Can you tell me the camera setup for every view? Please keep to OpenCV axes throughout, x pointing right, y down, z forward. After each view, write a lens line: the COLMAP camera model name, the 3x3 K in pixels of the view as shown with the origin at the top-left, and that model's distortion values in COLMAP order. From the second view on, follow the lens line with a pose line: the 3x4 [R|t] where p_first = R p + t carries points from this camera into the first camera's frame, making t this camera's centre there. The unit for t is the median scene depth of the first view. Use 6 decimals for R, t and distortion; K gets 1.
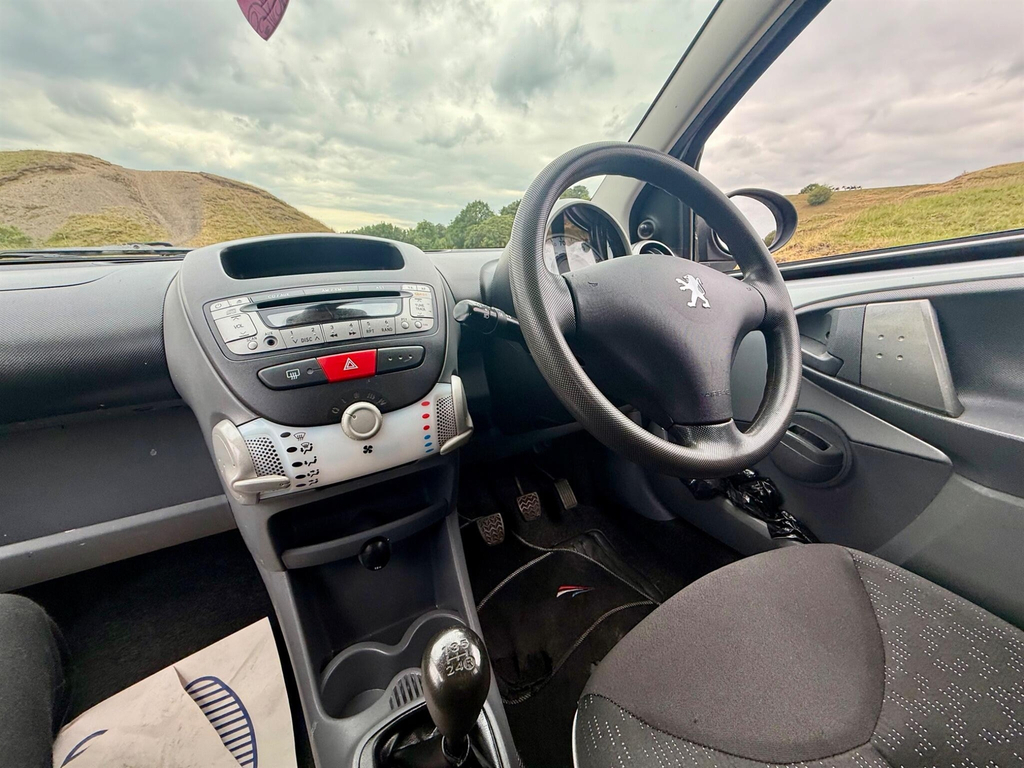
lens RADIAL K [[409.8, 0, 508.7], [0, 409.8, 383.8], [0, 0, 1]] dist [-0.005885, 0.000236]
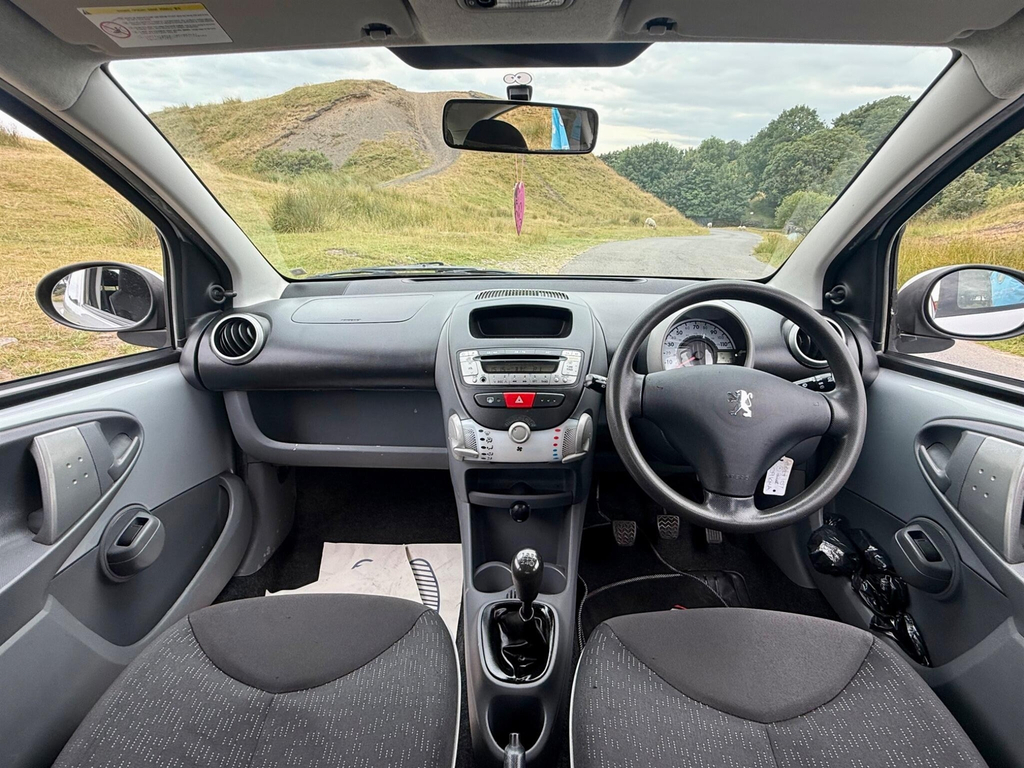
lens RADIAL K [[526.2, 0, 497.5], [0, 526.2, 384.0], [0, 0, 1]] dist [-0.015210, -0.000304]
pose [[0.853390, 0.207865, -0.478034, 0.533140], [-0.175634, 0.978091, 0.111764, -0.311187], [0.490793, -0.011420, 0.871201, -0.903662]]
